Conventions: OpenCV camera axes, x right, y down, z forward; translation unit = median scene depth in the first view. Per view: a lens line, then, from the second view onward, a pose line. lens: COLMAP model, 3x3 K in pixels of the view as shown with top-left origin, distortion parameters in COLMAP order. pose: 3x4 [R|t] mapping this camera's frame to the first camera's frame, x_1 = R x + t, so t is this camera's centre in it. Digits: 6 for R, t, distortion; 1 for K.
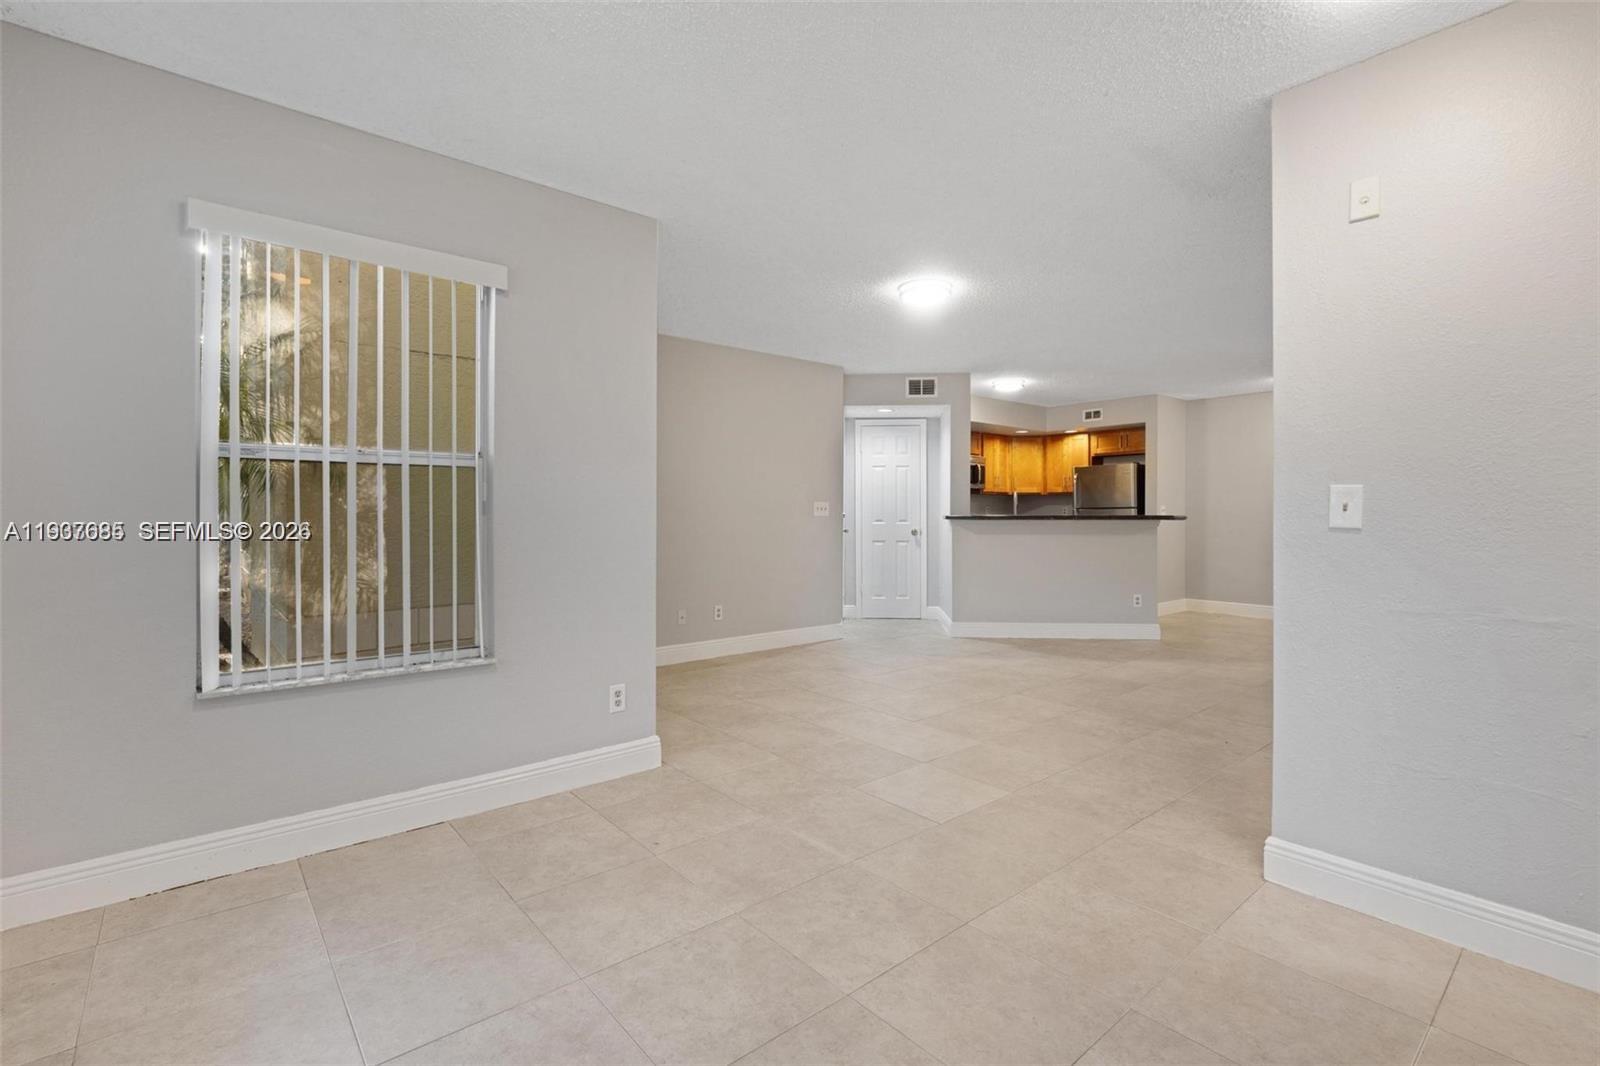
lens RADIAL K [[724.7, 0, 787.1], [0, 724.7, 526.0], [0, 0, 1]] dist [-0.003230, 0.000865]
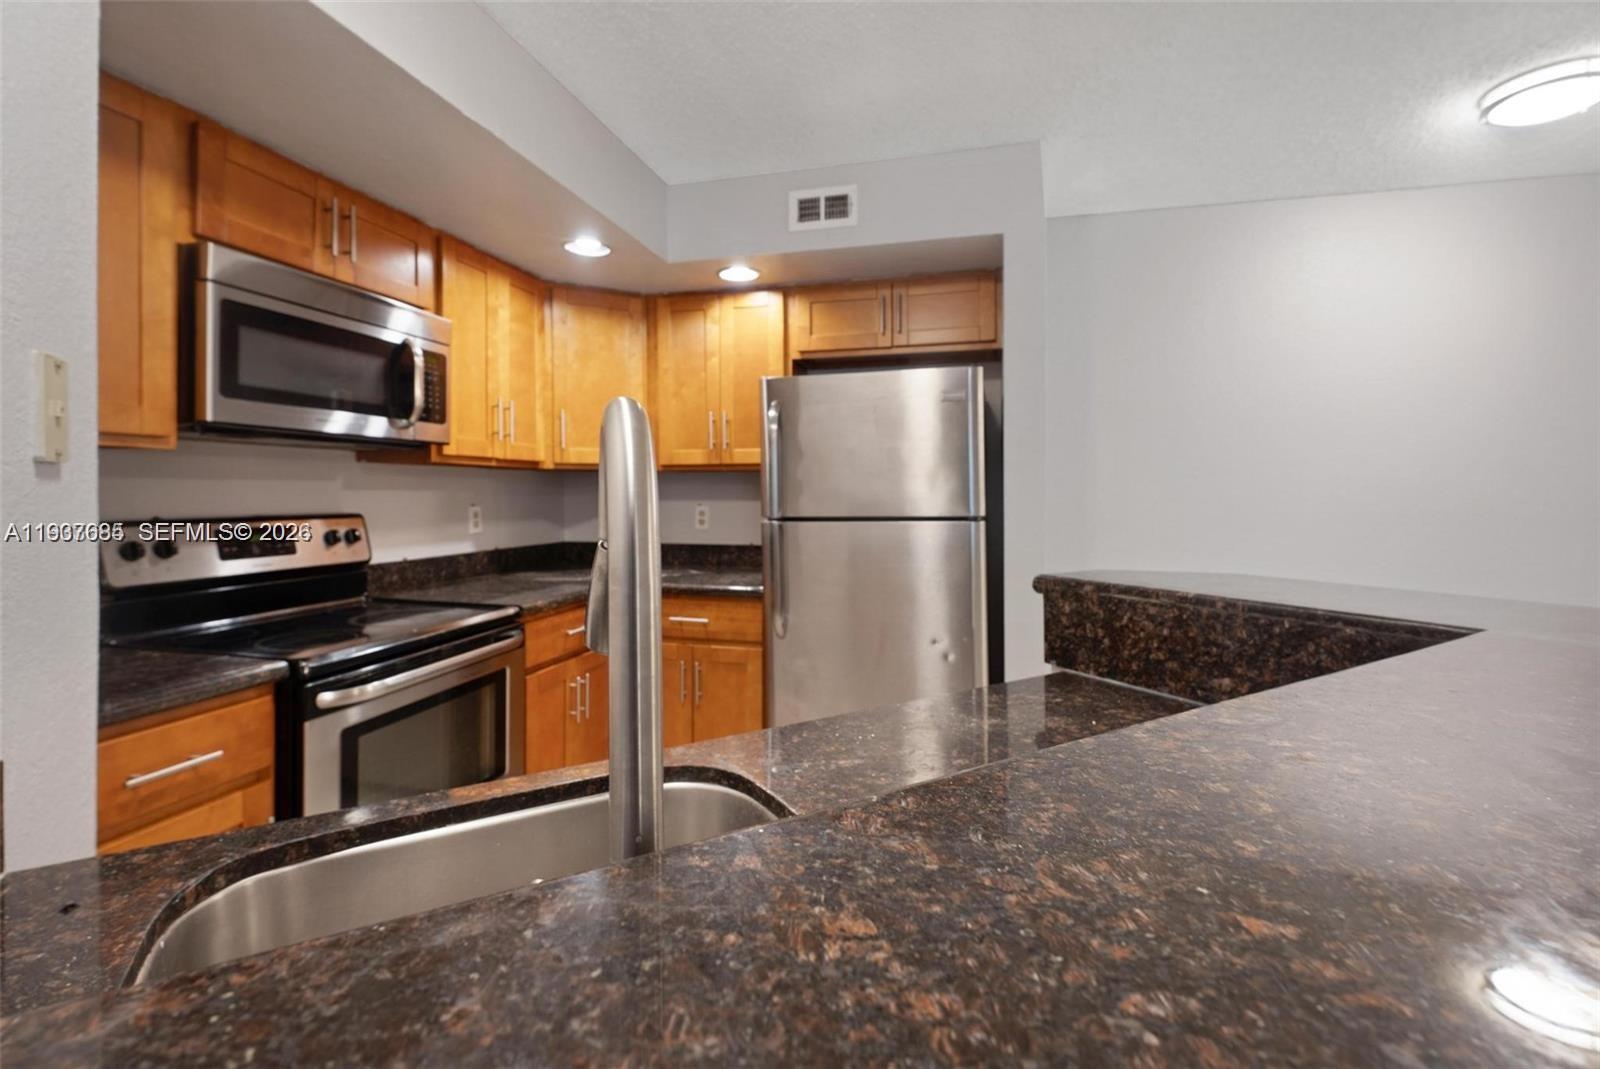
lens RADIAL K [[731.0, 0, 788.2], [0, 731.0, 478.8], [0, 0, 1]] dist [0.003032, -0.000472]
pose [[0.812277, 0.011810, 0.583152, 0.220473], [0.009412, 0.999399, -0.033350, -0.028897], [-0.583196, 0.032578, 0.811678, 0.721496]]
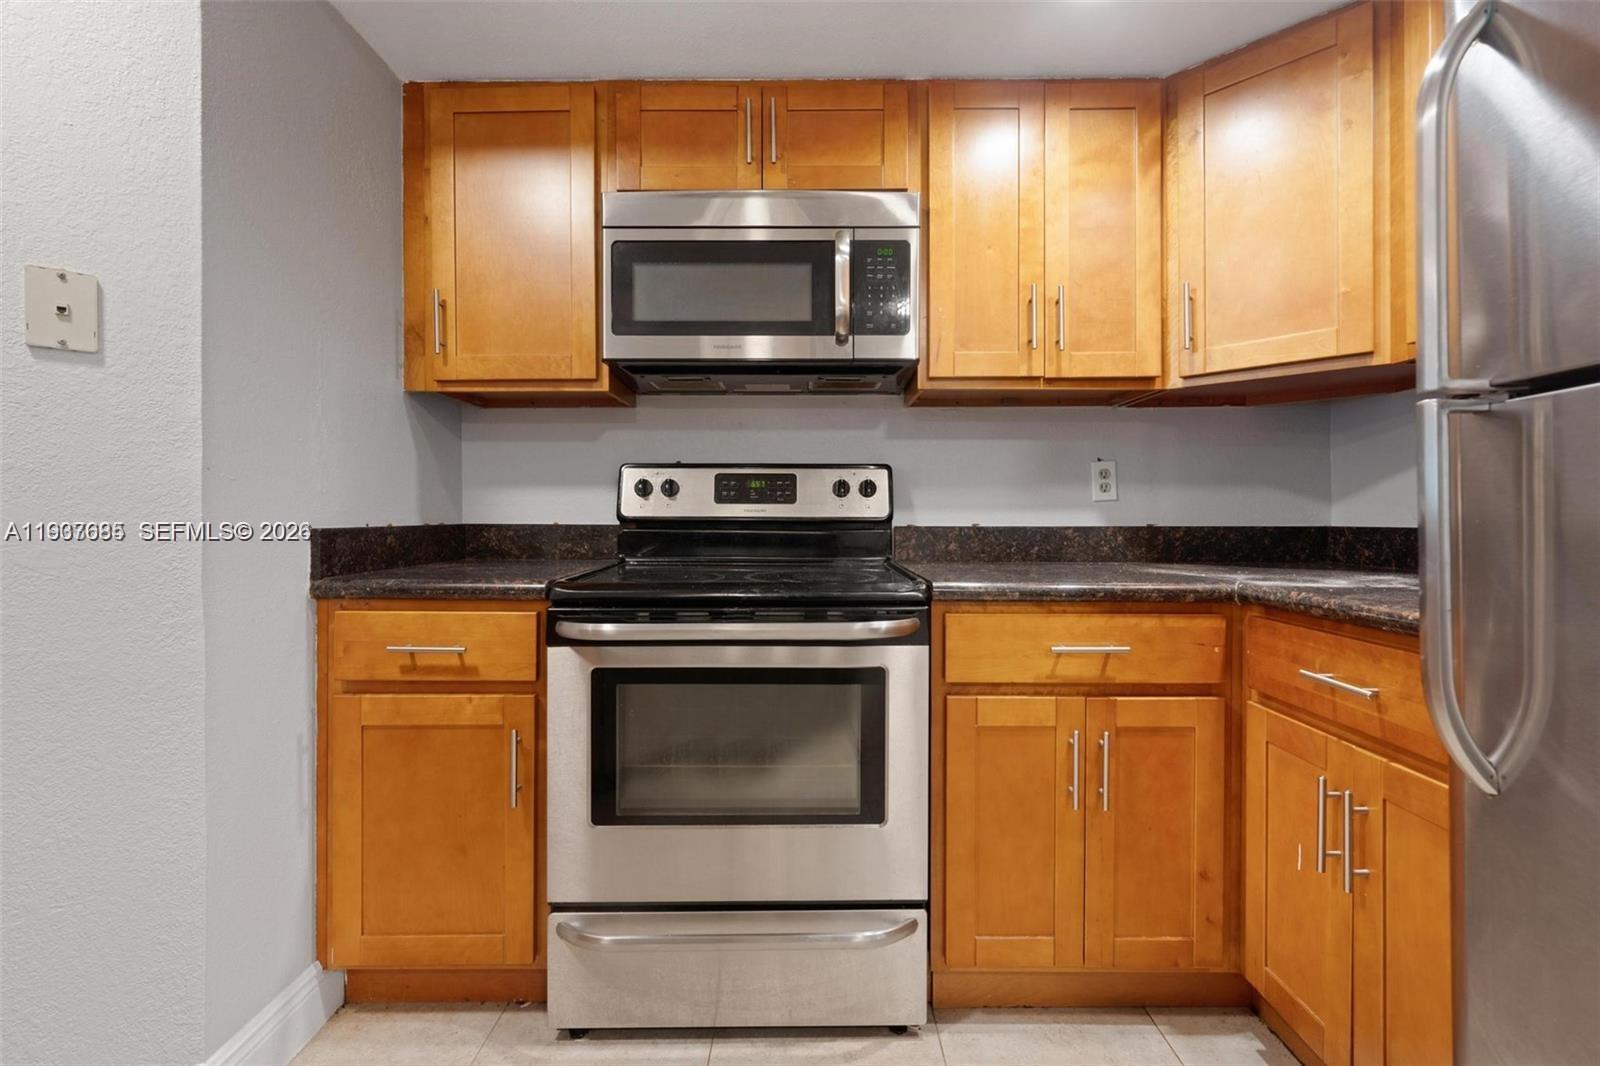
lens RADIAL K [[724.7, 0, 805.1], [0, 724.7, 520.5], [0, 0, 1]] dist [-0.003230, 0.000865]
pose [[0.767068, 0.005520, -0.641542, 0.374549], [-0.014463, 0.999858, -0.008690, -0.006614], [0.641402, 0.015944, 0.767039, 0.838492]]
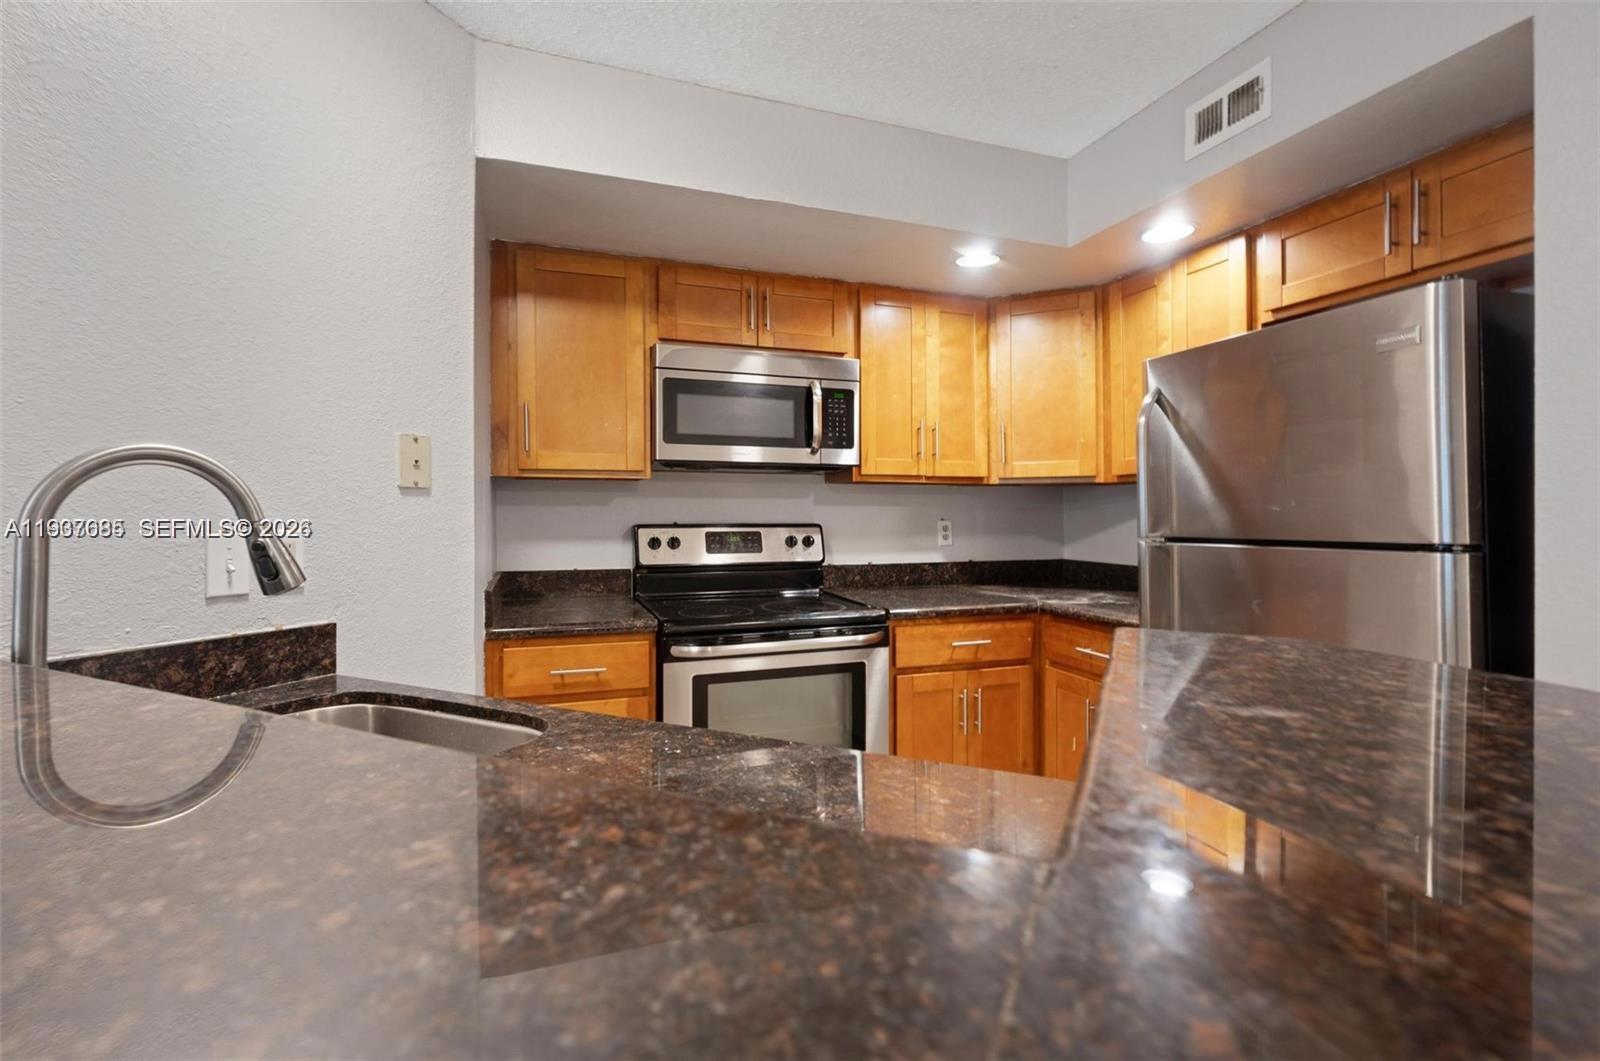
lens RADIAL K [[724.7, 0, 795.8], [0, 724.7, 506.1], [0, 0, 1]] dist [-0.003230, 0.000865]
pose [[0.939174, 0.000130, -0.343442, 0.353673], [-0.008978, 0.999668, -0.024172, -0.026597], [0.343324, 0.025785, 0.938863, 0.711363]]
